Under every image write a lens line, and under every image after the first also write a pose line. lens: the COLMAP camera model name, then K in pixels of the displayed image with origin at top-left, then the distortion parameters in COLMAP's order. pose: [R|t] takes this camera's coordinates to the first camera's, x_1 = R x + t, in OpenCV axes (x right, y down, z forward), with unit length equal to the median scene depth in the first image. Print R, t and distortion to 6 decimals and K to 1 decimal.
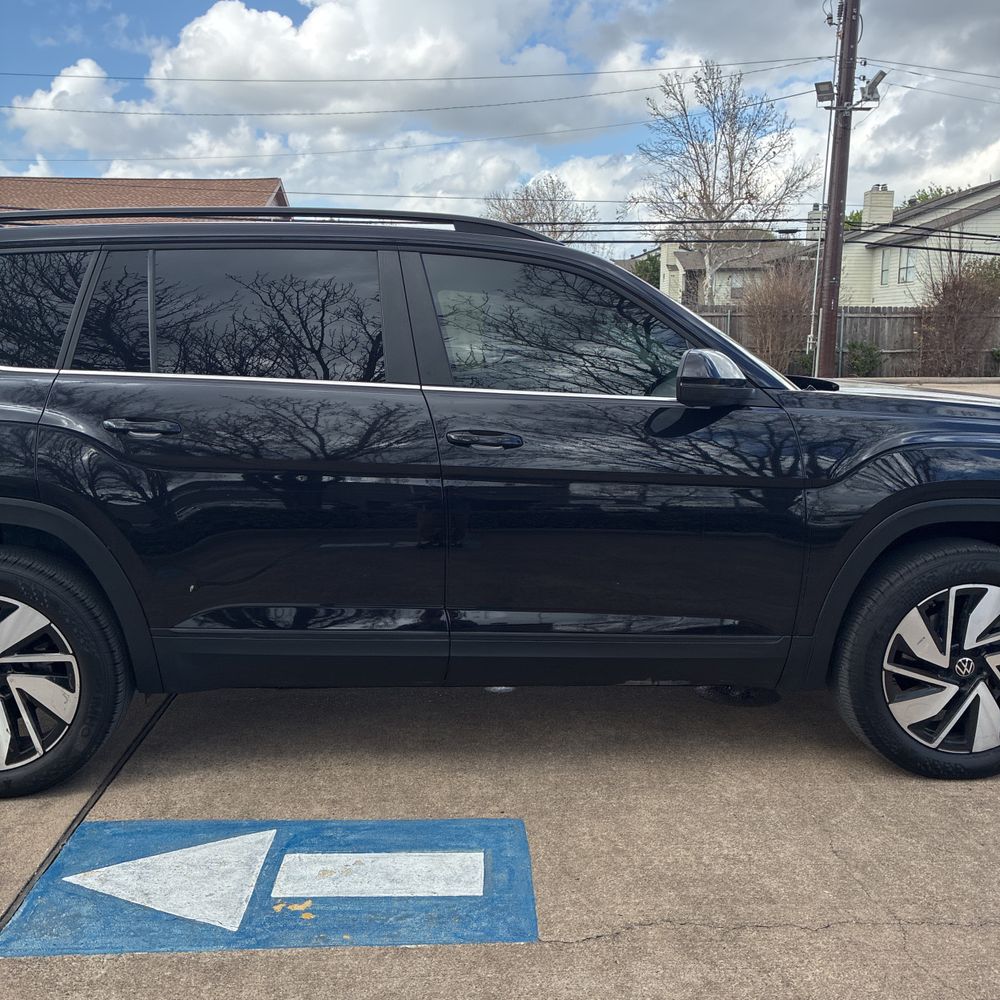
lens RADIAL K [[1007.8, 0, 467.1], [0, 1007.8, 513.8], [0, 0, 1]] dist [-0.003614, -0.001326]
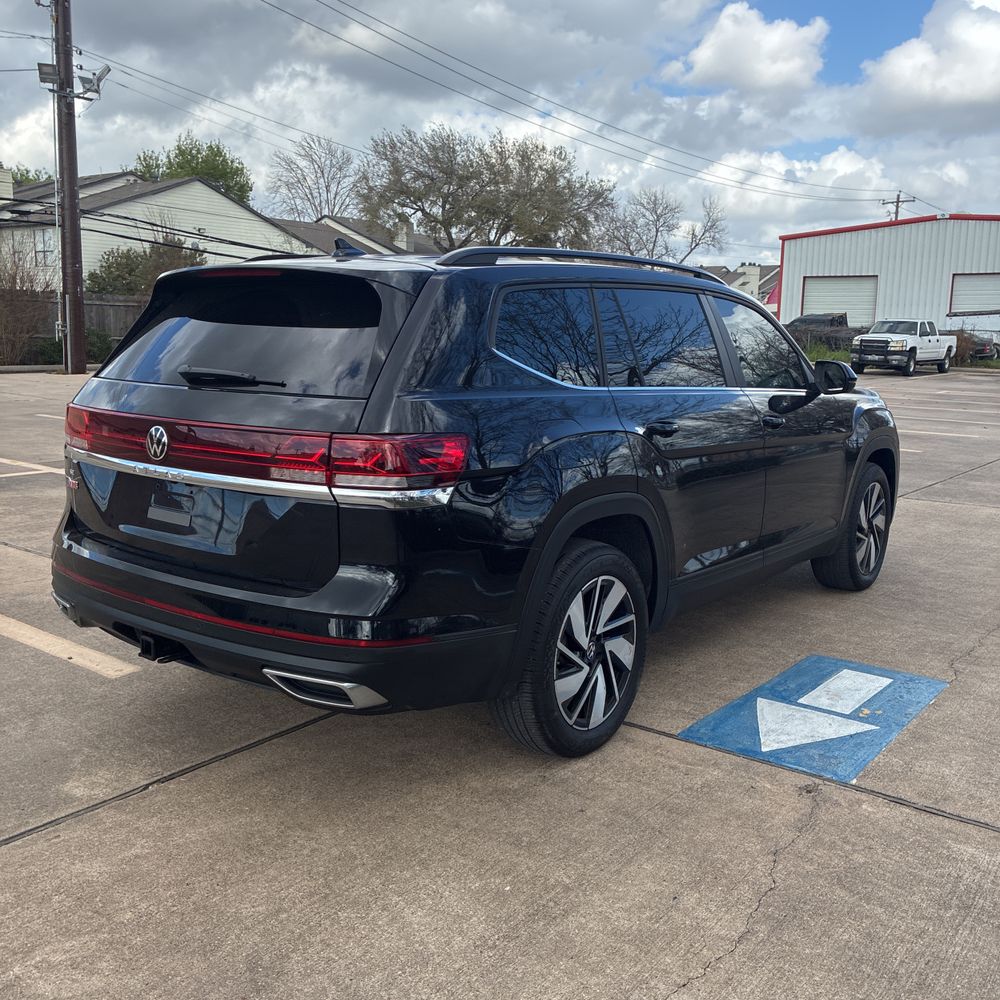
lens RADIAL K [[1021.4, 0, 497.9], [0, 1021.4, 499.9], [0, 0, 1]] dist [0.037027, -0.018701]
pose [[0.634383, -0.112514, 0.764787, -0.183907], [0.111131, 0.992348, 0.053810, -0.011389], [-0.764989, 0.050856, 0.642032, 0.037220]]
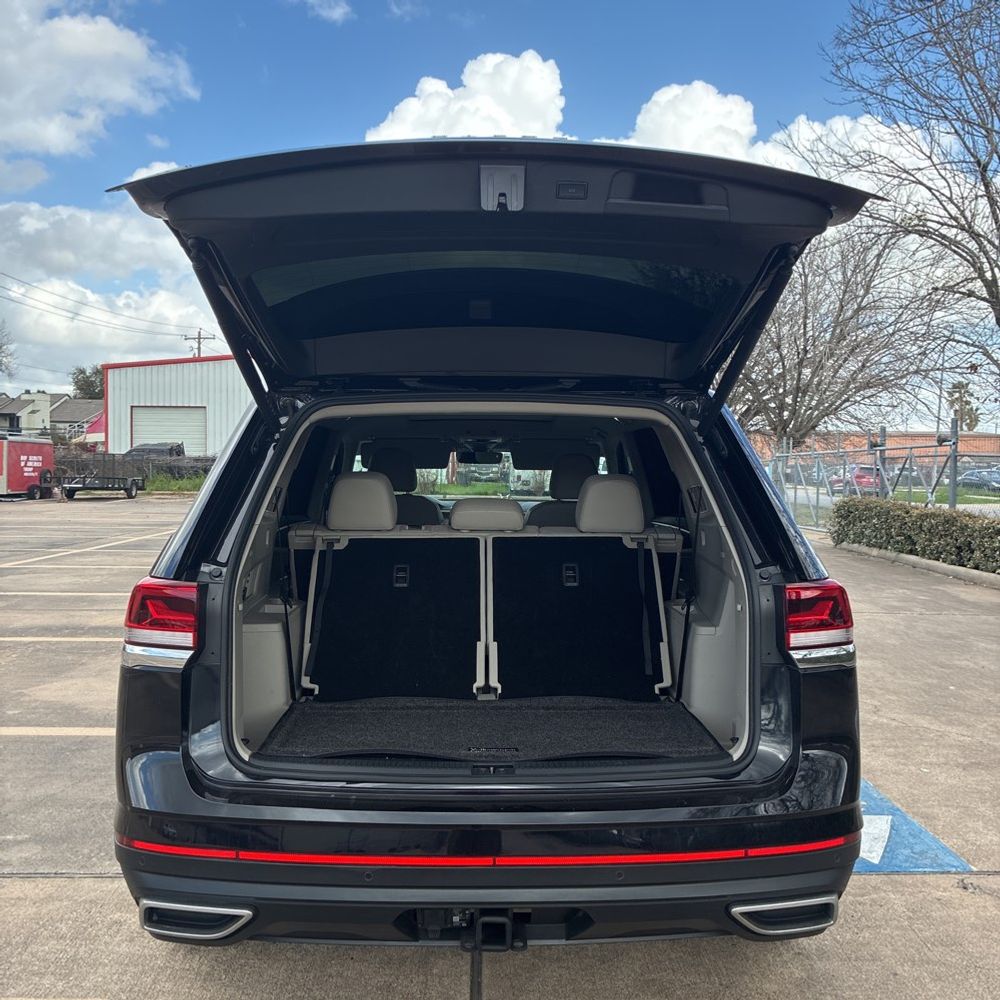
lens RADIAL K [[1021.4, 0, 497.9], [0, 1021.4, 499.9], [0, 0, 1]] dist [0.037027, -0.018701]
pose [[0.007775, -0.030088, 0.999517, -0.201173], [0.166595, 0.985617, 0.028374, -0.030236], [-0.985995, 0.166294, 0.012676, 0.154767]]
